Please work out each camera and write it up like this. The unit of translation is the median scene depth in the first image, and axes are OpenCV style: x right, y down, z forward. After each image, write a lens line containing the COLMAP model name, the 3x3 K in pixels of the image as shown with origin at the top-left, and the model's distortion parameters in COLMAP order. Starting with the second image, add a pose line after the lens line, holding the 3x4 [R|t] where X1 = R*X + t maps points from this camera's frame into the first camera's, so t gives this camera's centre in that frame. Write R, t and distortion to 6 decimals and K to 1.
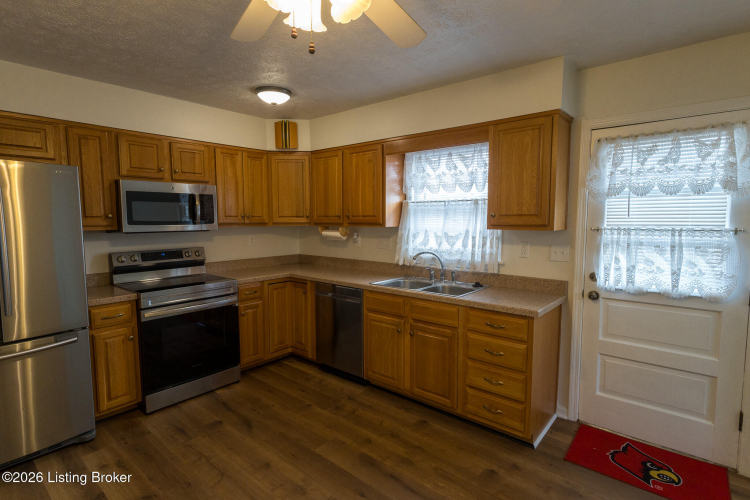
lens RADIAL K [[378.2, 0, 375.0], [0, 378.2, 250.0], [0, 0, 1]] dist [0.000968, 0.000292]
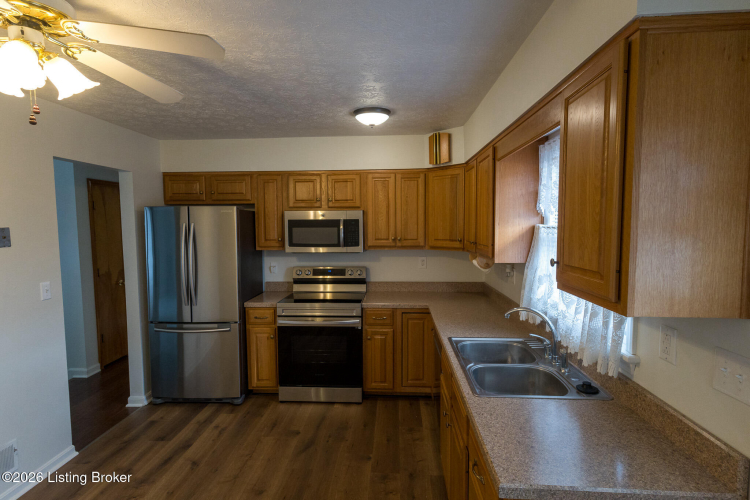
lens RADIAL K [[388.9, 0, 375.0], [0, 388.9, 250.0], [0, 0, 1]] dist [0.013492, 0.001209]
pose [[0.599502, 0.053597, -0.798577, 0.467605], [-0.064720, 0.997734, 0.018378, -0.082700], [0.797753, 0.040667, 0.601612, 0.381736]]
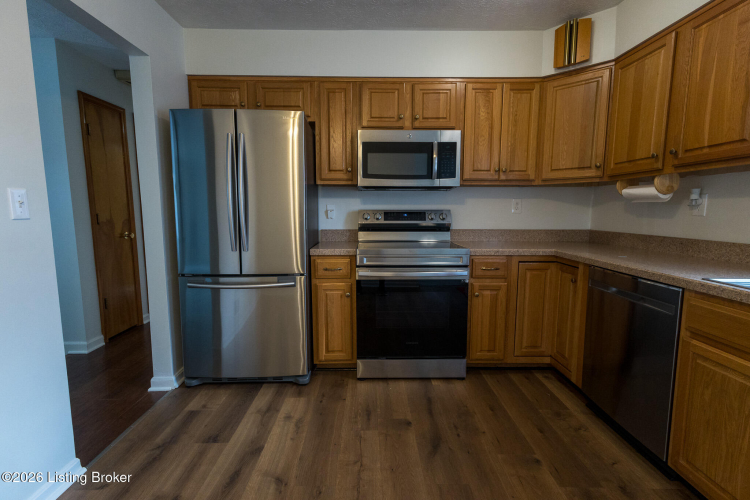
lens RADIAL K [[351.8, 0, 375.0], [0, 351.8, 250.0], [0, 0, 1]] dist [0.012930, -0.000162]
pose [[0.655395, 0.088182, -0.750121, 0.043497], [-0.068490, 0.996008, 0.057247, 0.051973], [0.752175, 0.013857, 0.658818, 0.371736]]
